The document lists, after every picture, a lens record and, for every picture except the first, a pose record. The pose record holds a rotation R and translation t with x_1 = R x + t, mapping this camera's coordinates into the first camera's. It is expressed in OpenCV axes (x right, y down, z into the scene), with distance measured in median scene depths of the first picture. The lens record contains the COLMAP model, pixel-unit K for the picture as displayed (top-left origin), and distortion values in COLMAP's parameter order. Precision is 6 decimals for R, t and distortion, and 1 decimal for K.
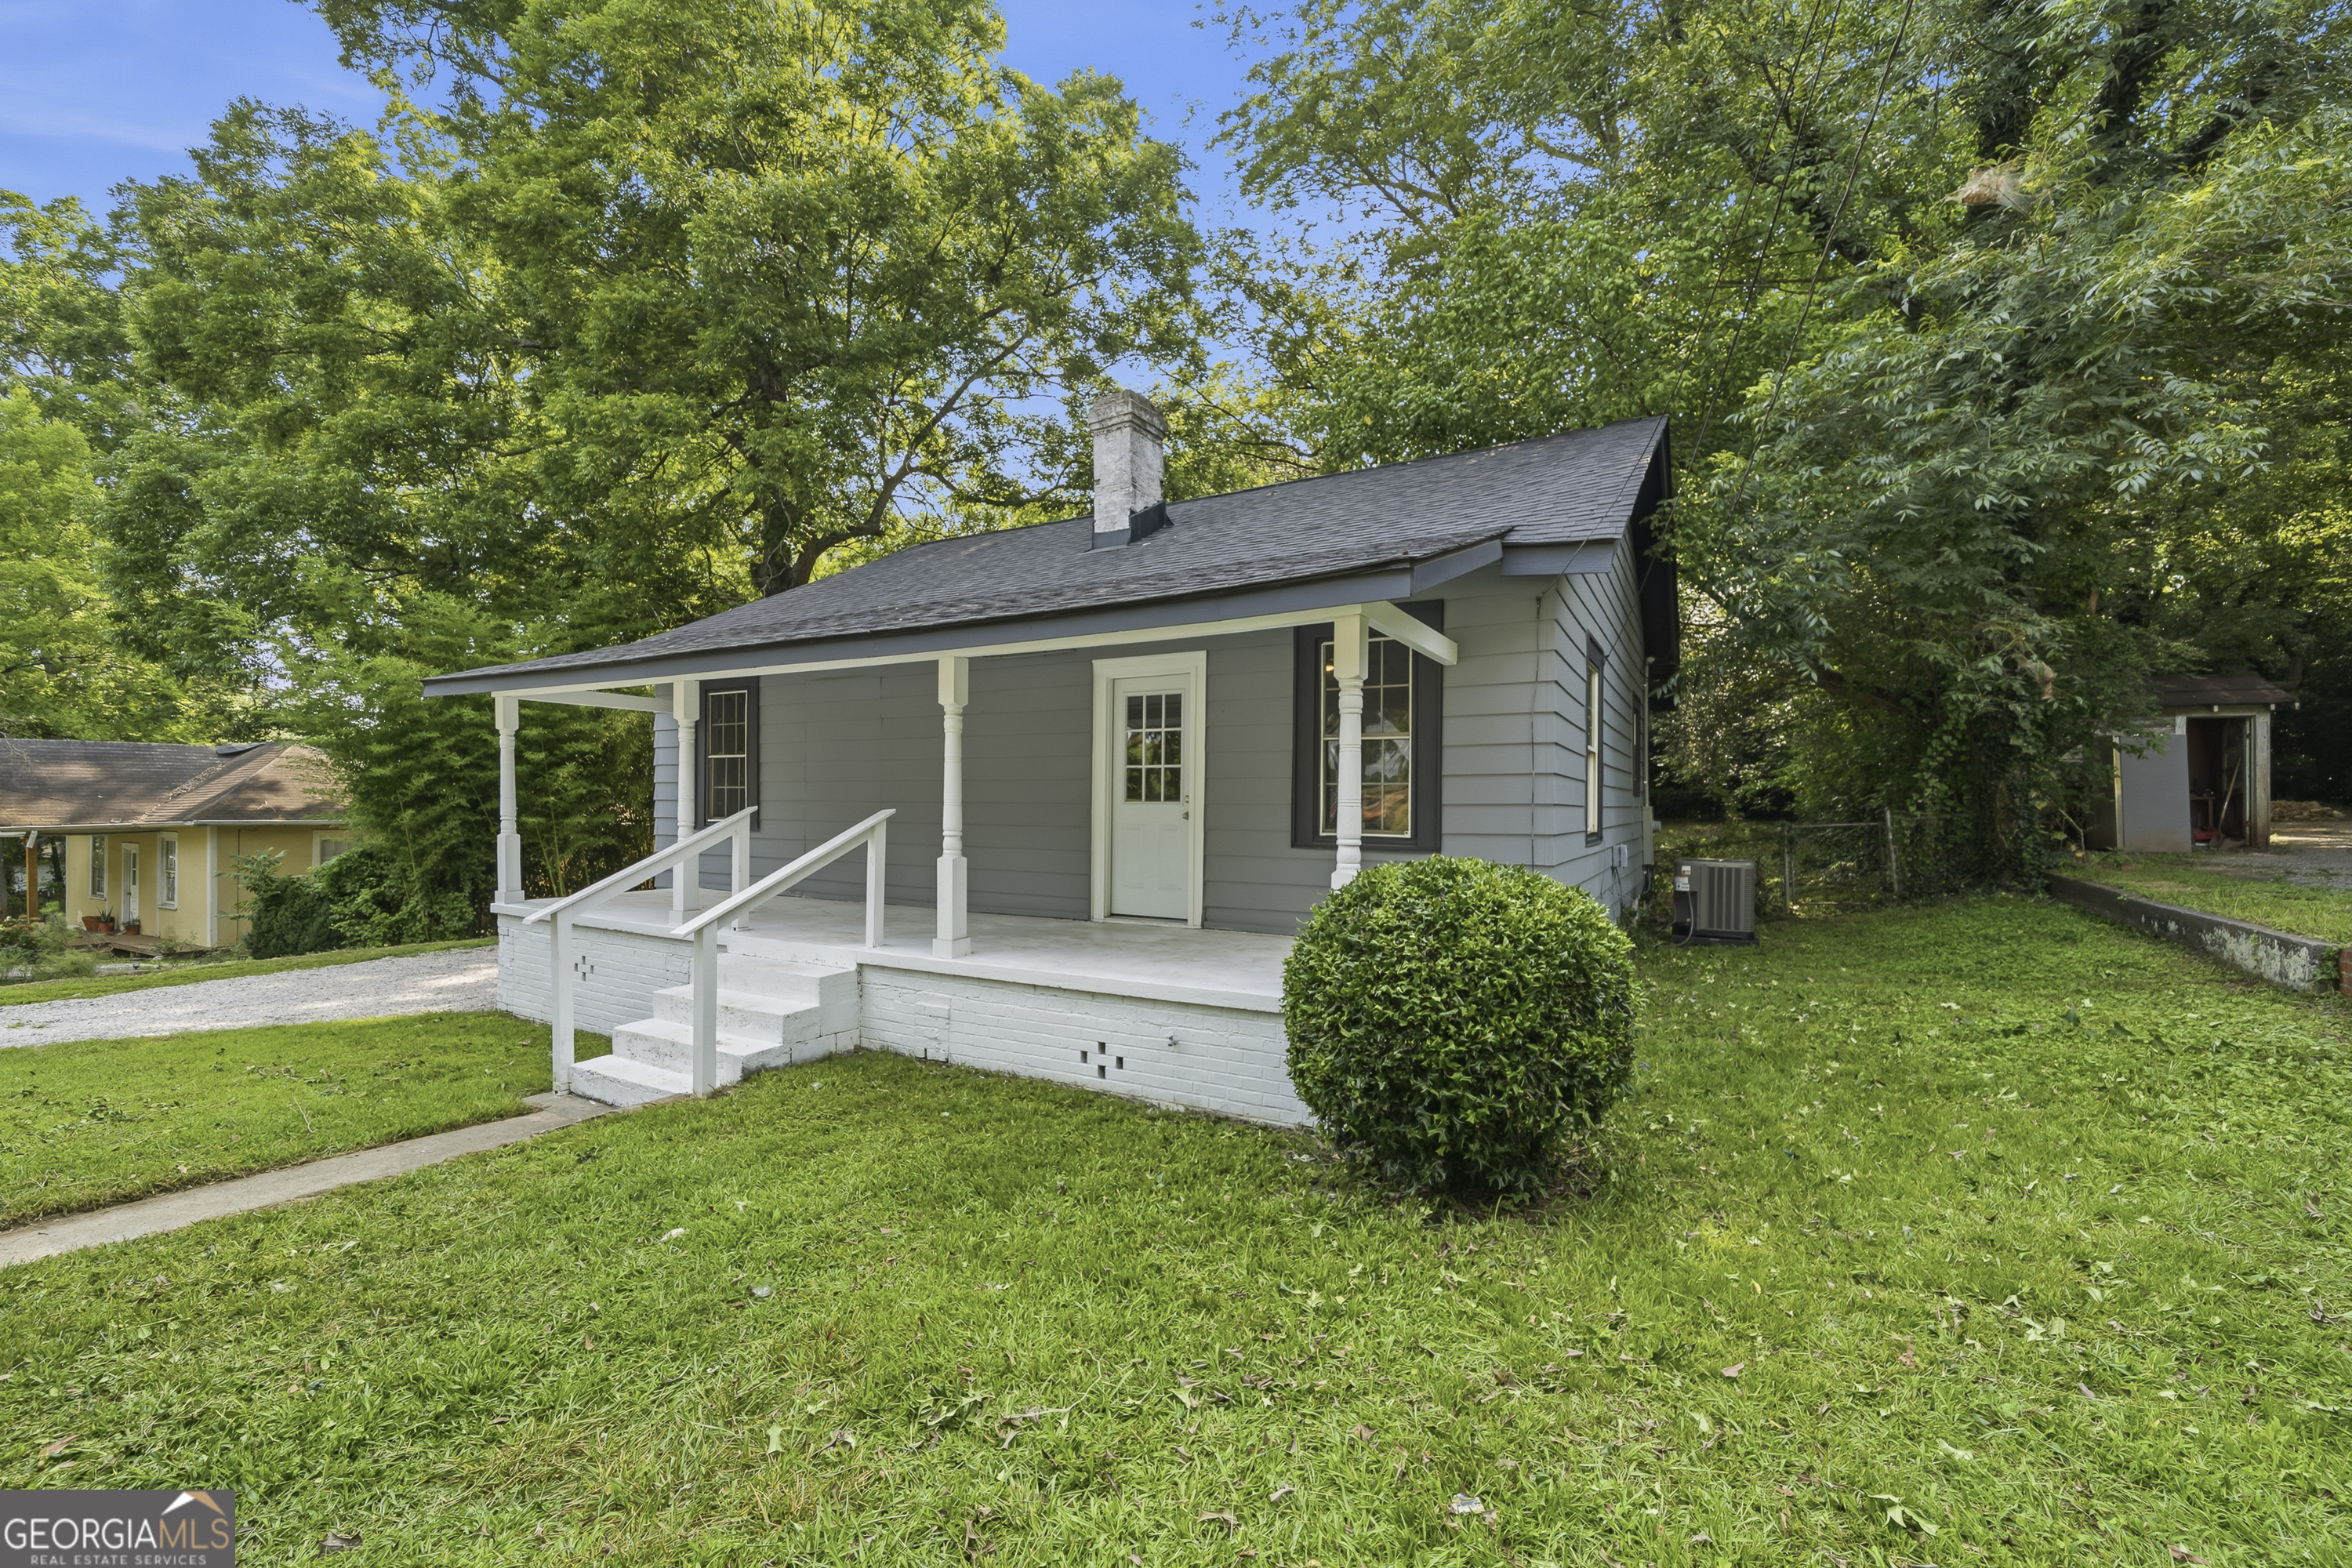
lens RADIAL K [[952.3, 0, 1176.0], [0, 952.3, 784.0], [0, 0, 1]] dist [0.001340, 0.000097]
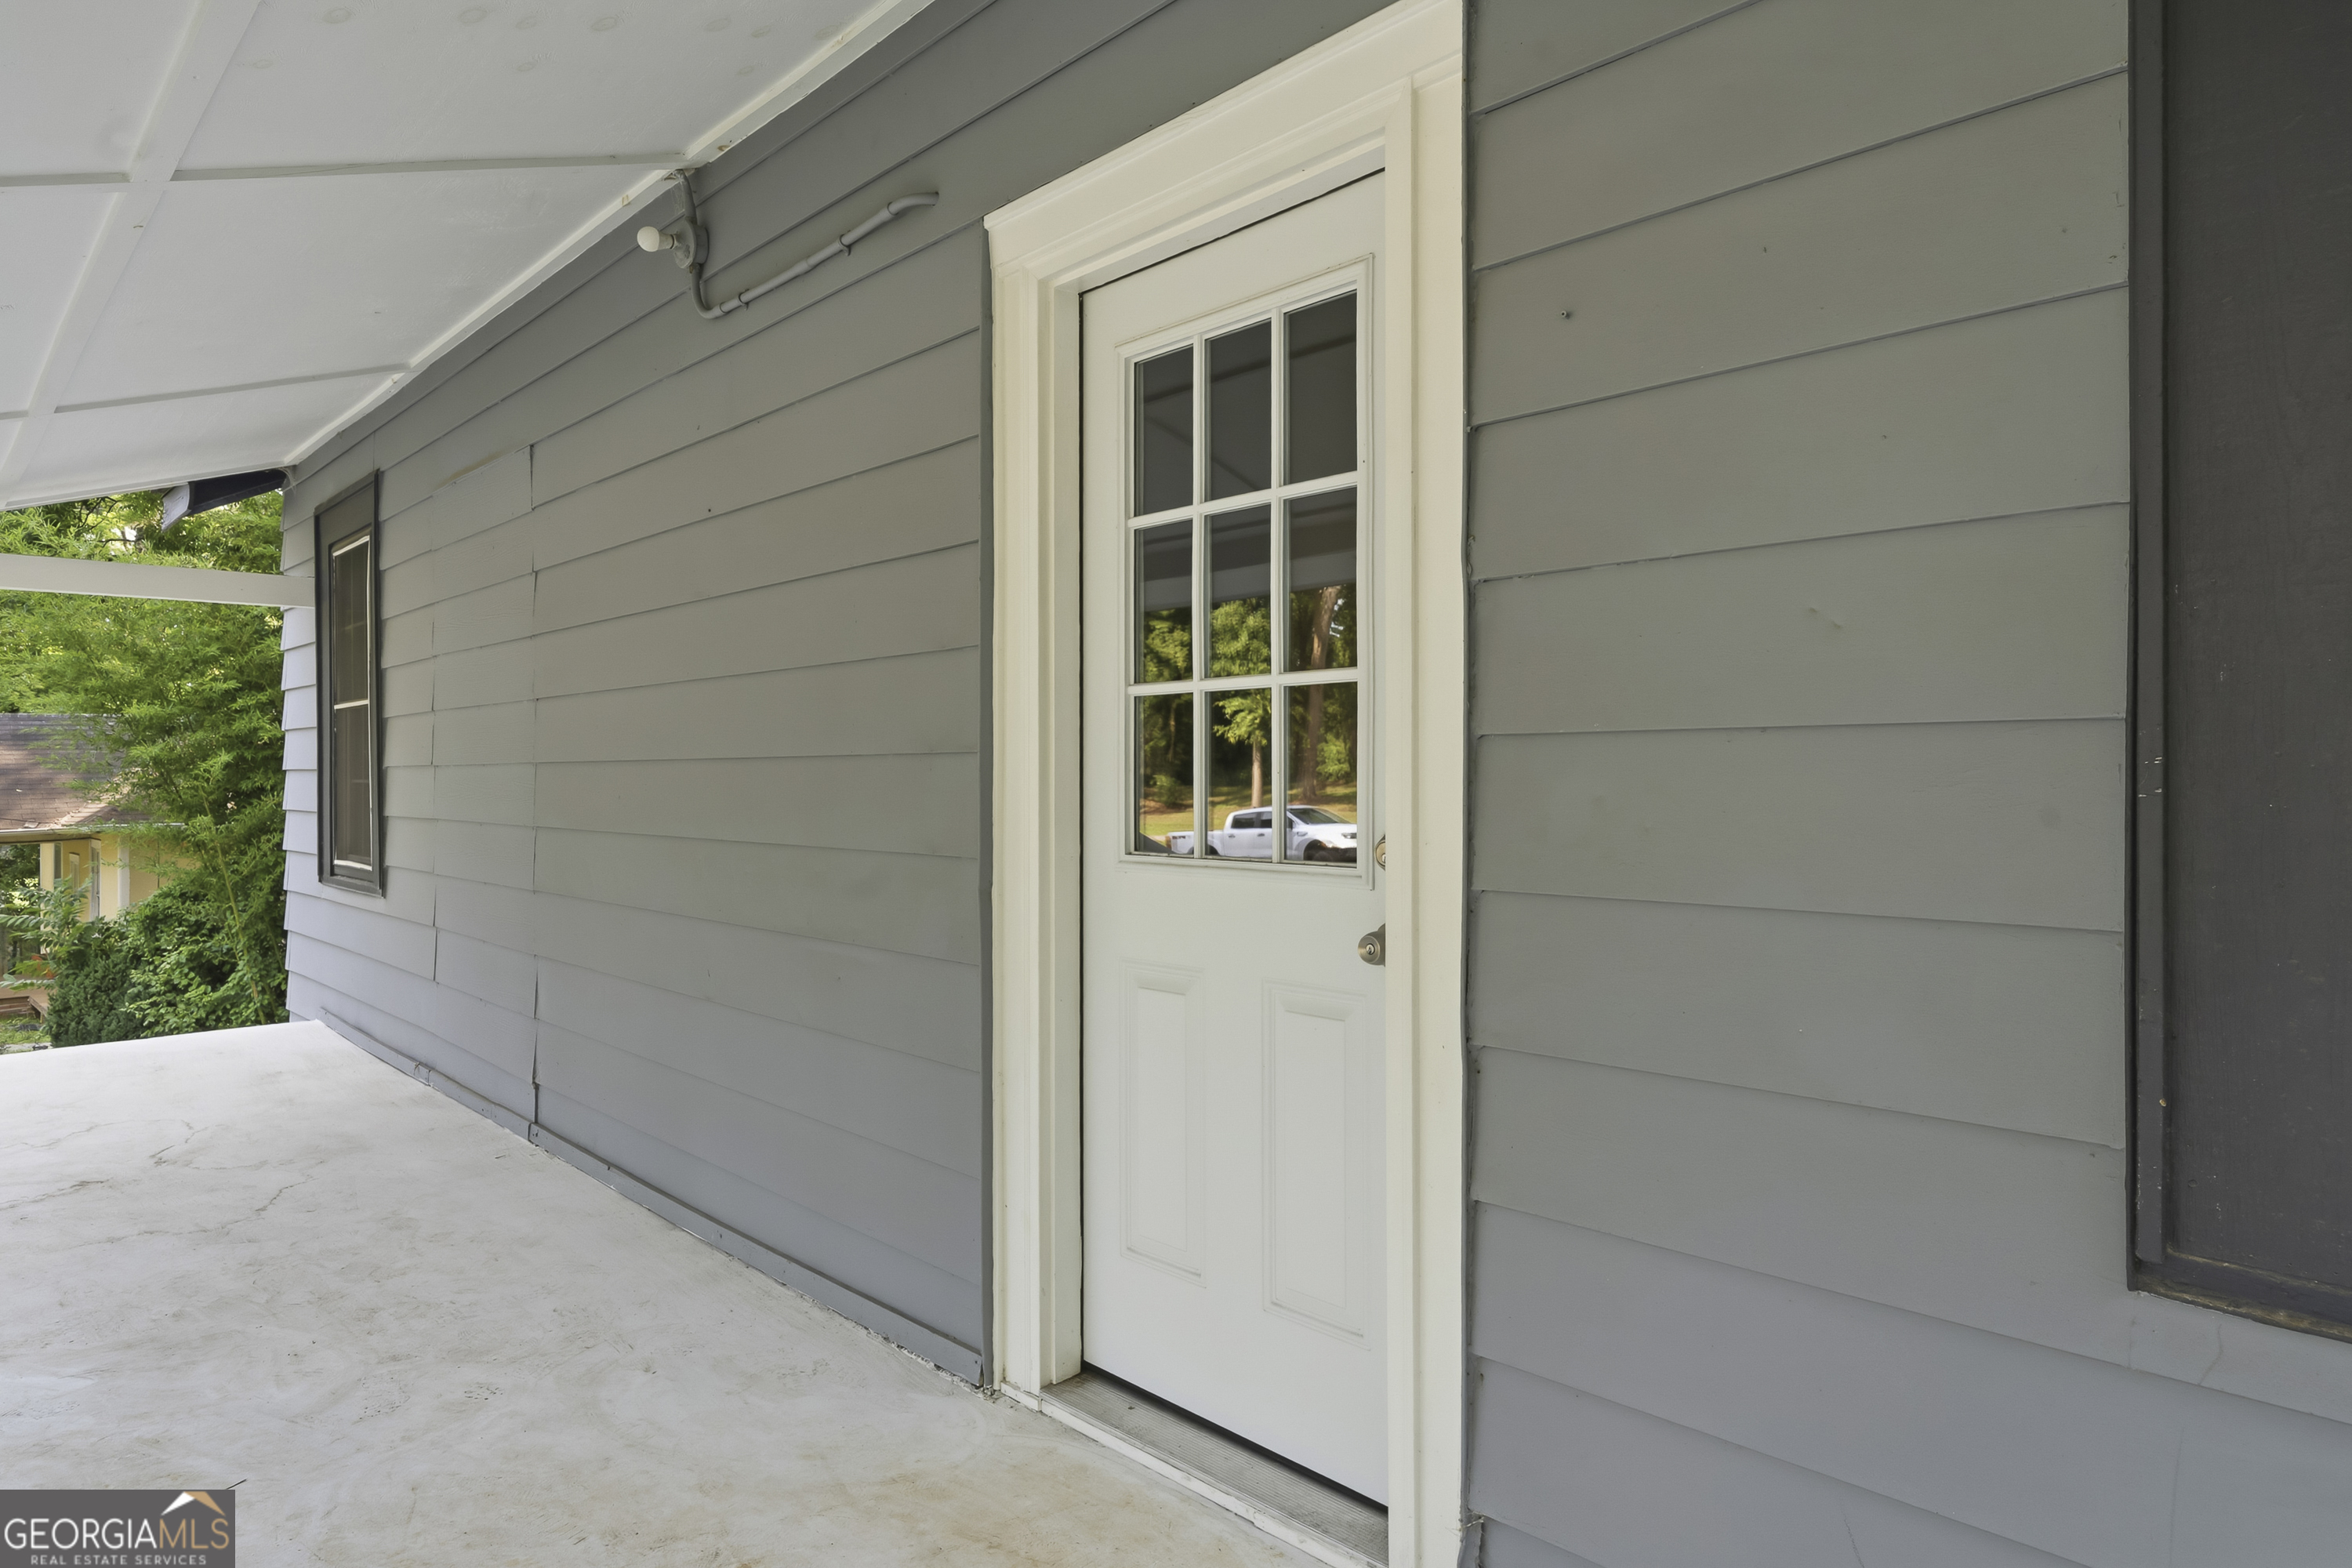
lens RADIAL K [[1410.1, 0, 1176.0], [0, 1410.1, 784.0], [0, 0, 1]] dist [-0.000646, -0.000199]
pose [[0.952273, -0.002036, -0.305242, 0.026383], [0.007005, 0.999860, 0.015186, -0.001222], [0.305168, -0.016599, 0.952154, 0.348908]]
